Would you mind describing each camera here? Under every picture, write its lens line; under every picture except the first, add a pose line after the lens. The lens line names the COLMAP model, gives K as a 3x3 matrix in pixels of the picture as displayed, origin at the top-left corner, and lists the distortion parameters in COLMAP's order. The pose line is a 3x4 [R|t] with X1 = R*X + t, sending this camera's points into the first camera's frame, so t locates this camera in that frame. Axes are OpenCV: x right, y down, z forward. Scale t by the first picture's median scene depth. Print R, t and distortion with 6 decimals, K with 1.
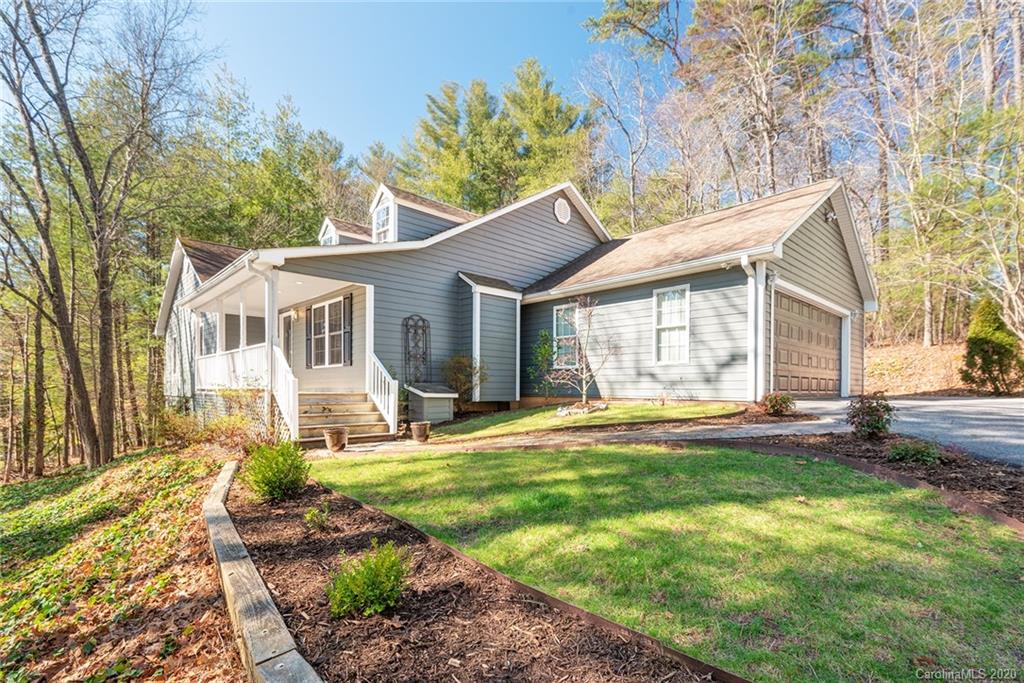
lens RADIAL K [[473.9, 0, 466.8], [0, 473.9, 397.6], [0, 0, 1]] dist [0.011961, -0.001255]
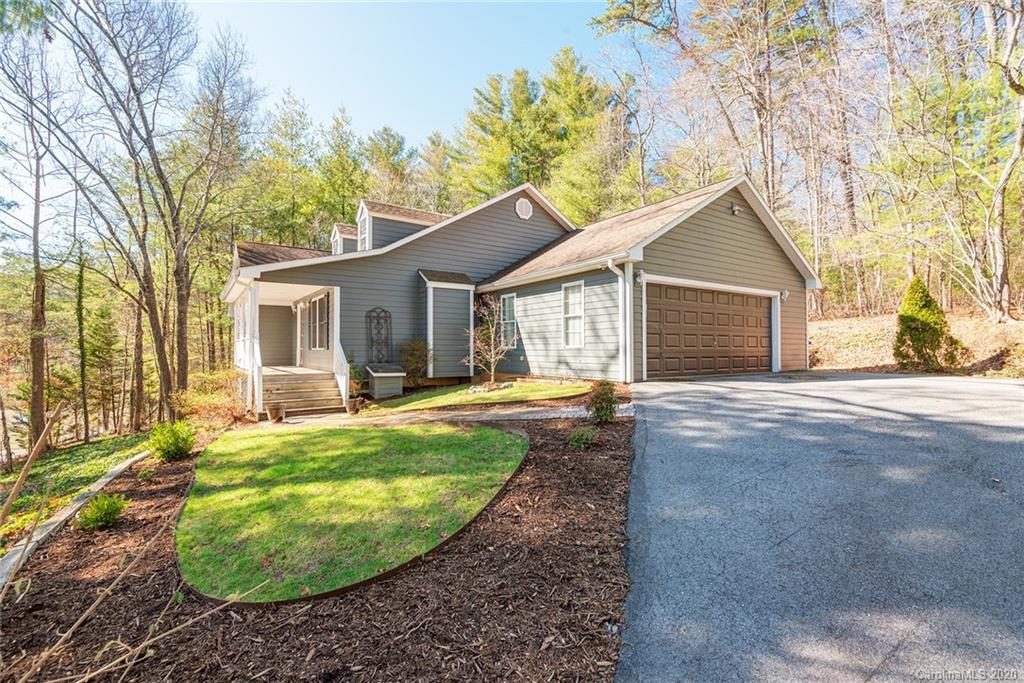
lens RADIAL K [[473.9, 0, 517.2], [0, 473.9, 343.2], [0, 0, 1]] dist [0.011961, -0.001255]
pose [[0.987959, -0.010387, -0.154366, 0.399490], [0.007706, 0.999809, -0.017958, -0.052997], [0.154523, 0.016552, 0.987851, -0.143464]]
